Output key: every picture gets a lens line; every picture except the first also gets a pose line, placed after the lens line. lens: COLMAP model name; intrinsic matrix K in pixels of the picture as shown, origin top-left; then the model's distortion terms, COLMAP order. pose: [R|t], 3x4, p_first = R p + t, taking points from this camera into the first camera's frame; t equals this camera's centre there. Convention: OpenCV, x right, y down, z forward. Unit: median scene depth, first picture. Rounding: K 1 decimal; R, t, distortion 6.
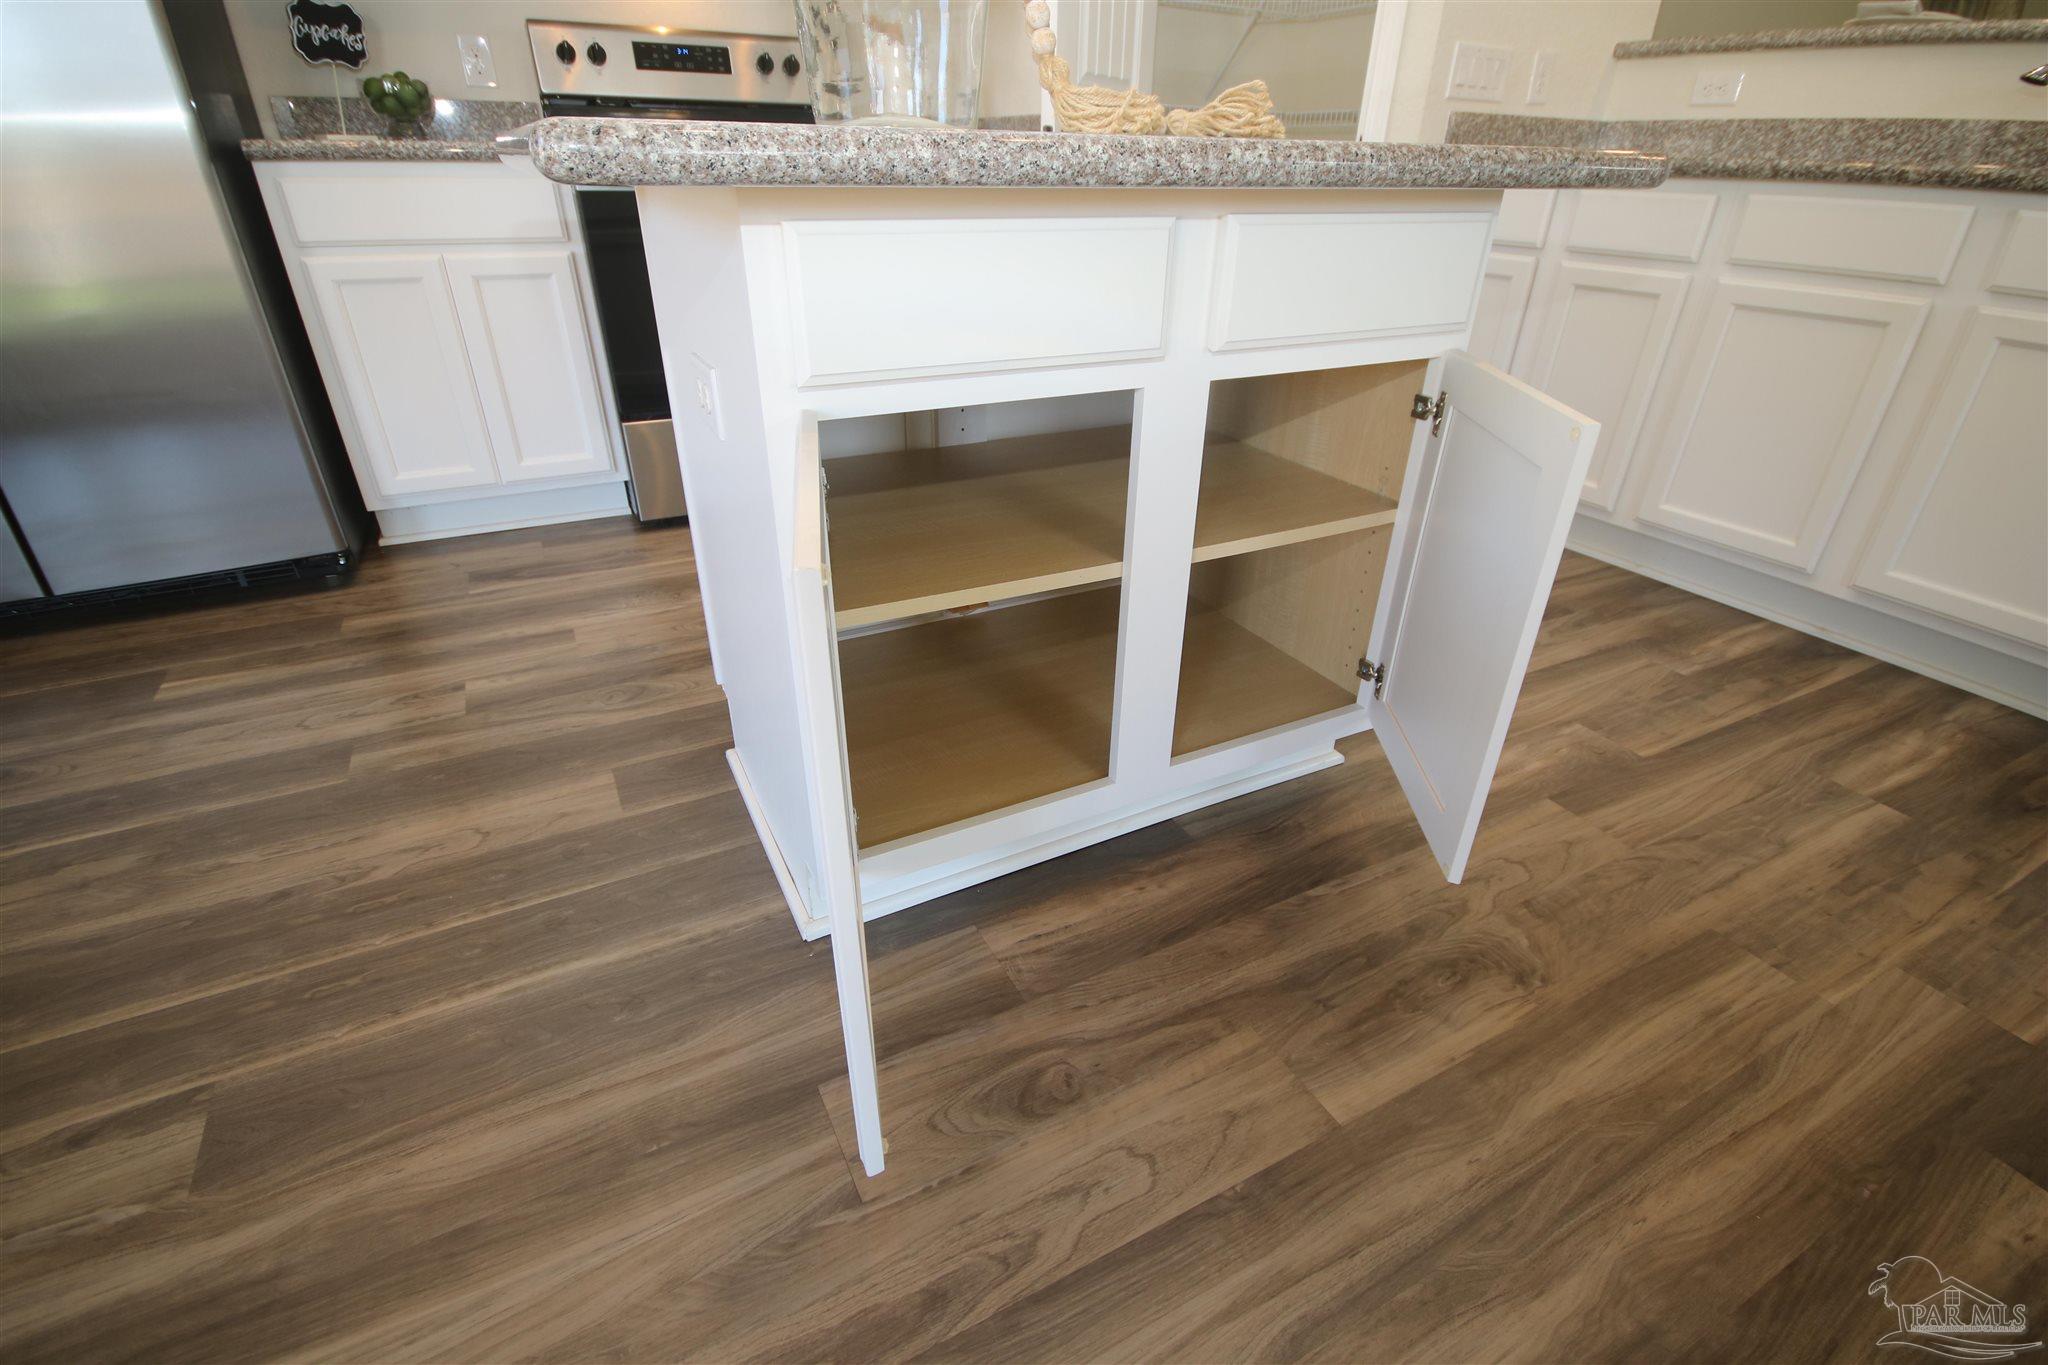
lens RADIAL K [[952.0, 0, 1017.2], [0, 952.0, 688.2], [0, 0, 1]] dist [-0.000744, 0.000090]
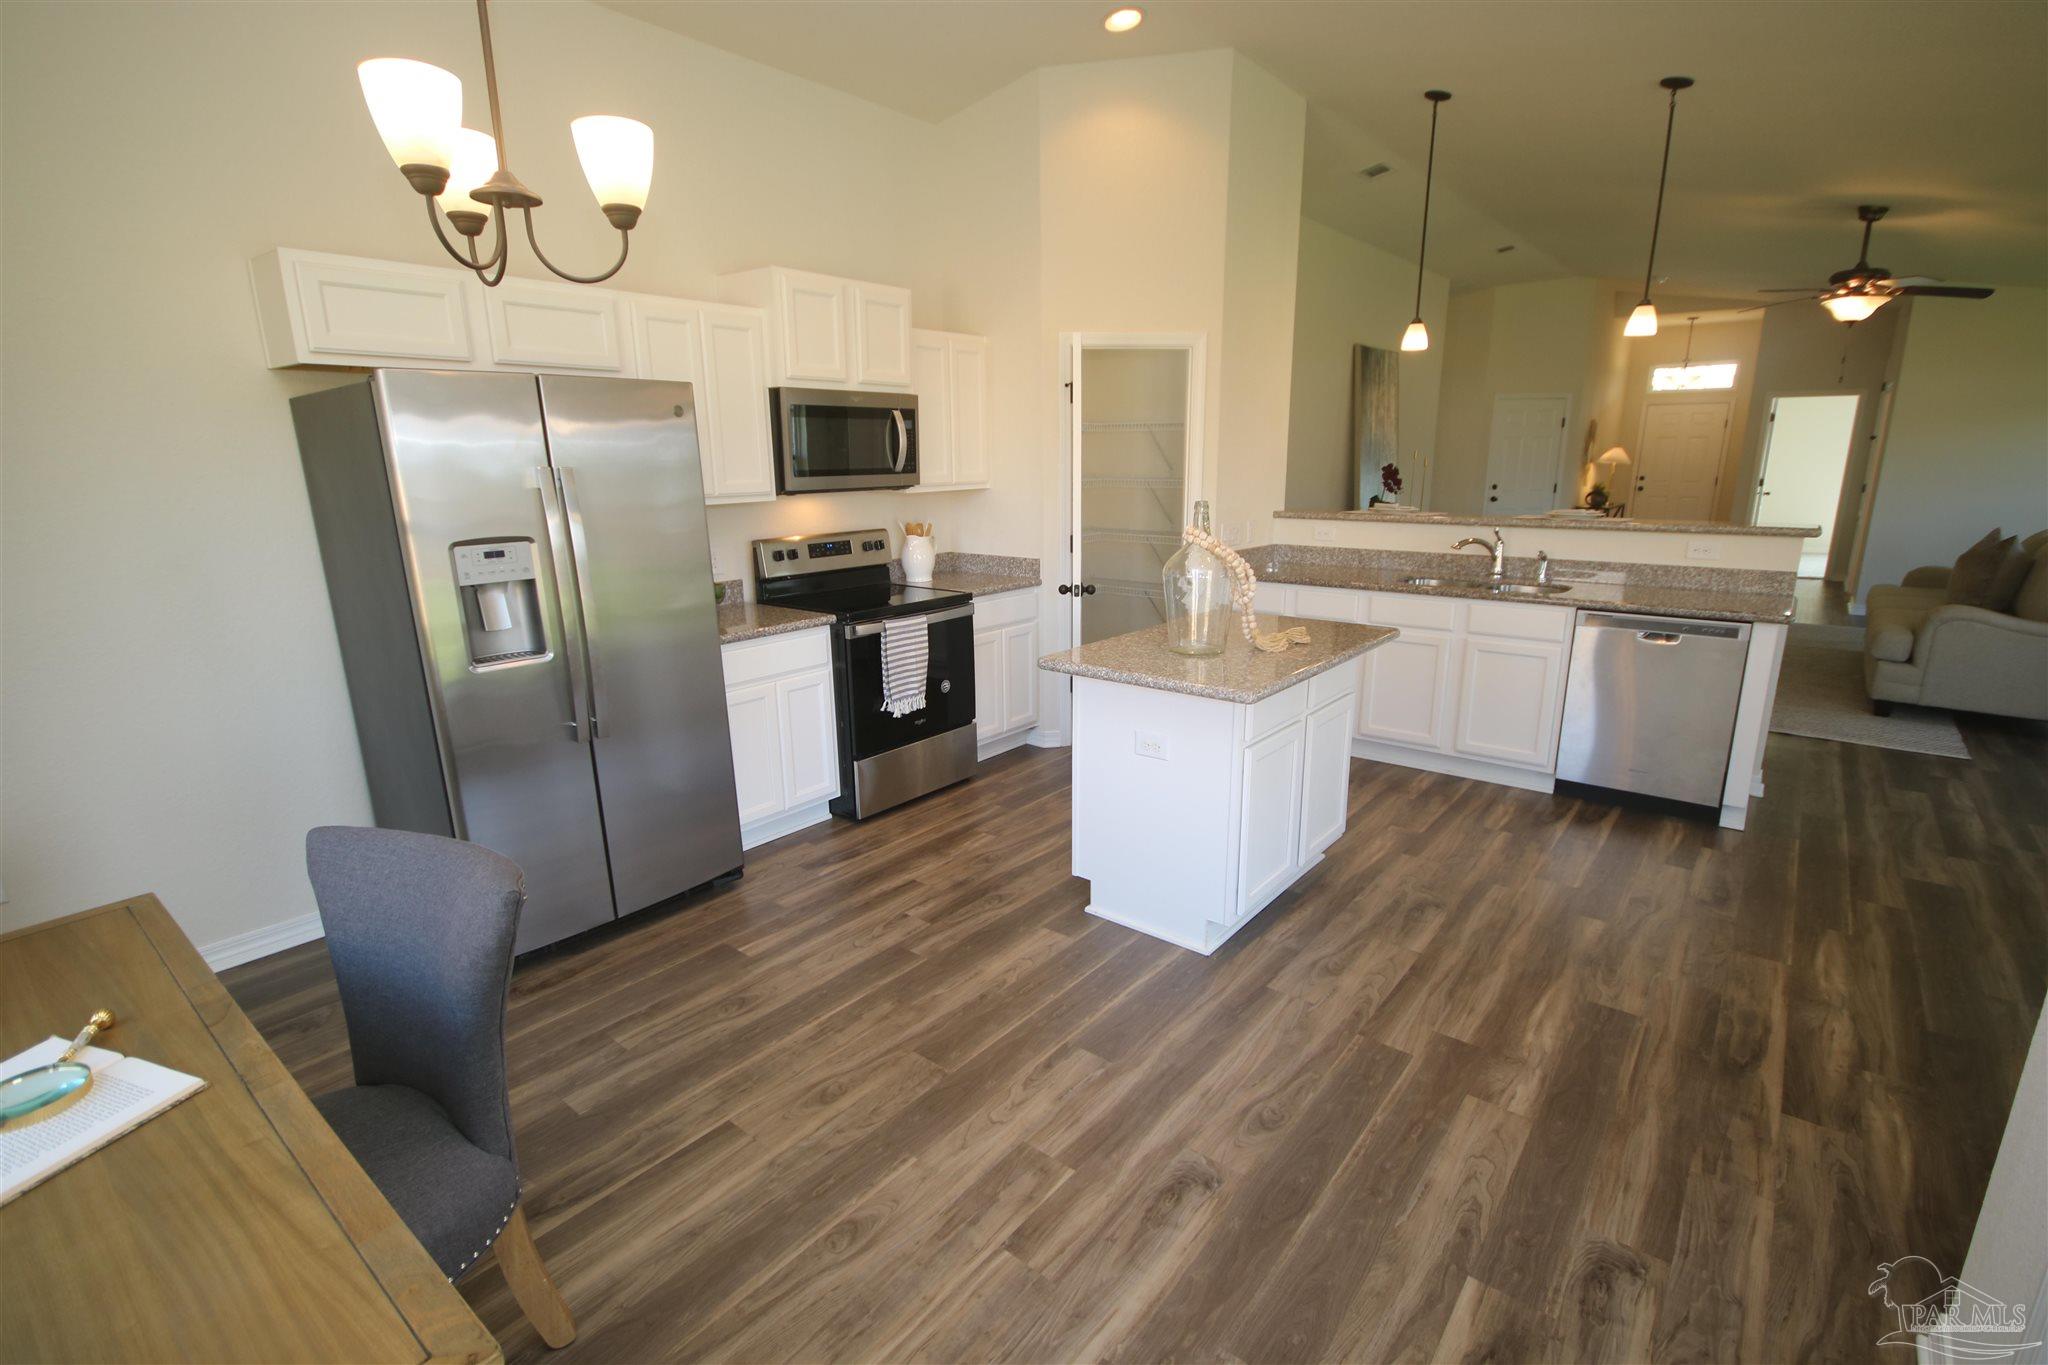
lens RADIAL K [[957.2, 0, 1013.9], [0, 957.2, 688.9], [0, 0, 1]] dist [0.000187, 0.000335]
pose [[0.918962, -0.120013, 0.375640, -1.093159], [0.213398, 0.952383, -0.217778, 0.031852], [-0.331617, 0.280290, 0.900815, -0.887383]]
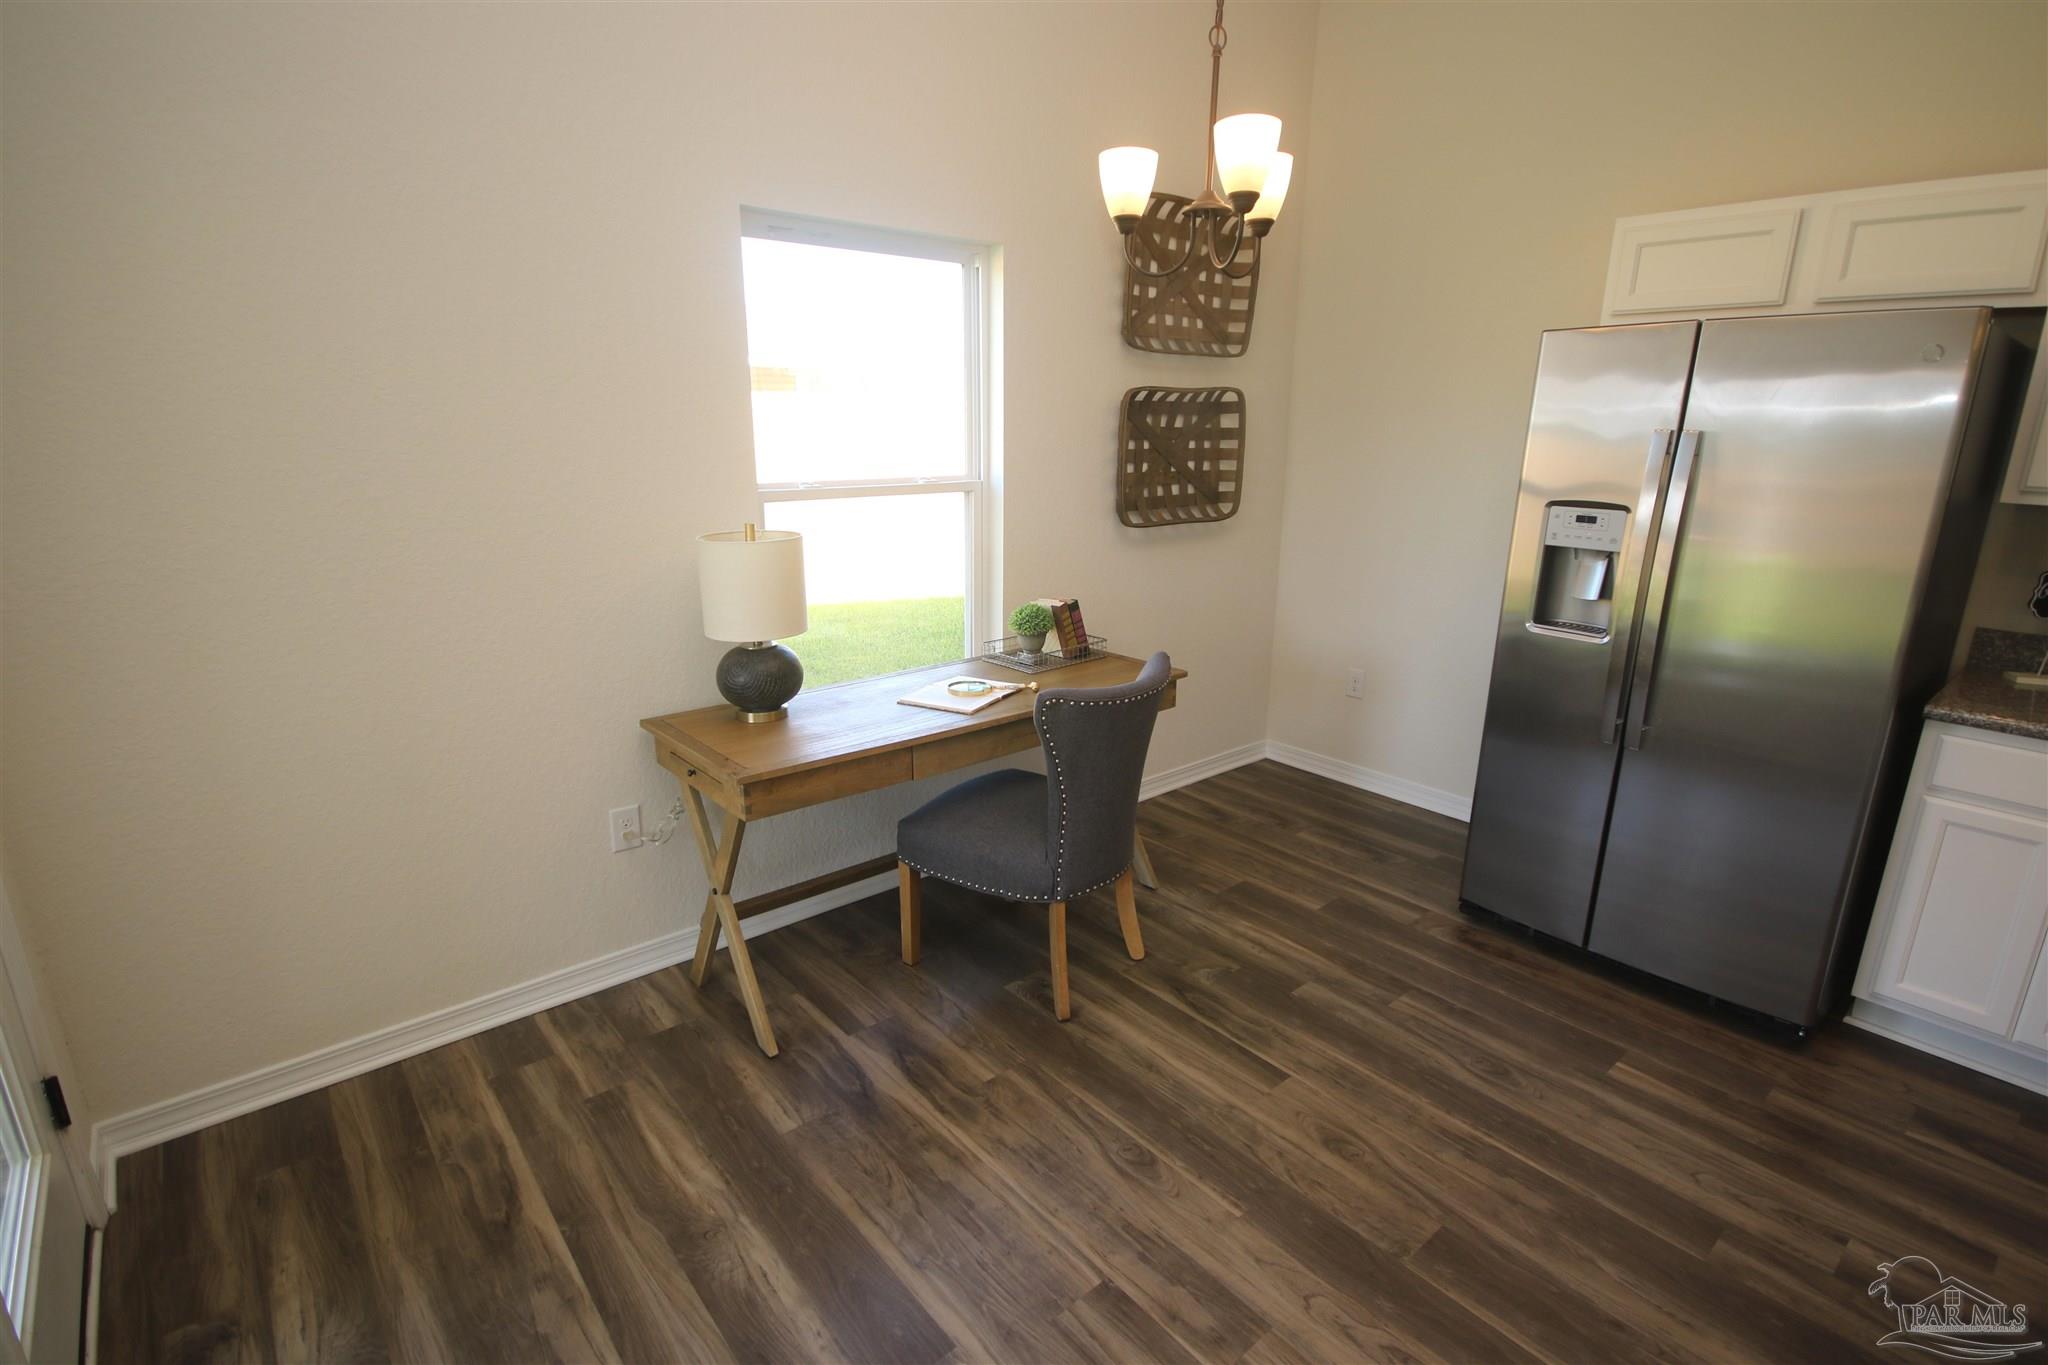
lens RADIAL K [[957.2, 0, 1013.9], [0, 957.2, 688.9], [0, 0, 1]] dist [0.000187, 0.000335]
pose [[0.217069, 0.255360, -0.942164, 0.042462], [-0.477127, 0.869782, 0.125815, -0.235504], [0.851605, 0.422221, 0.310642, -0.362240]]
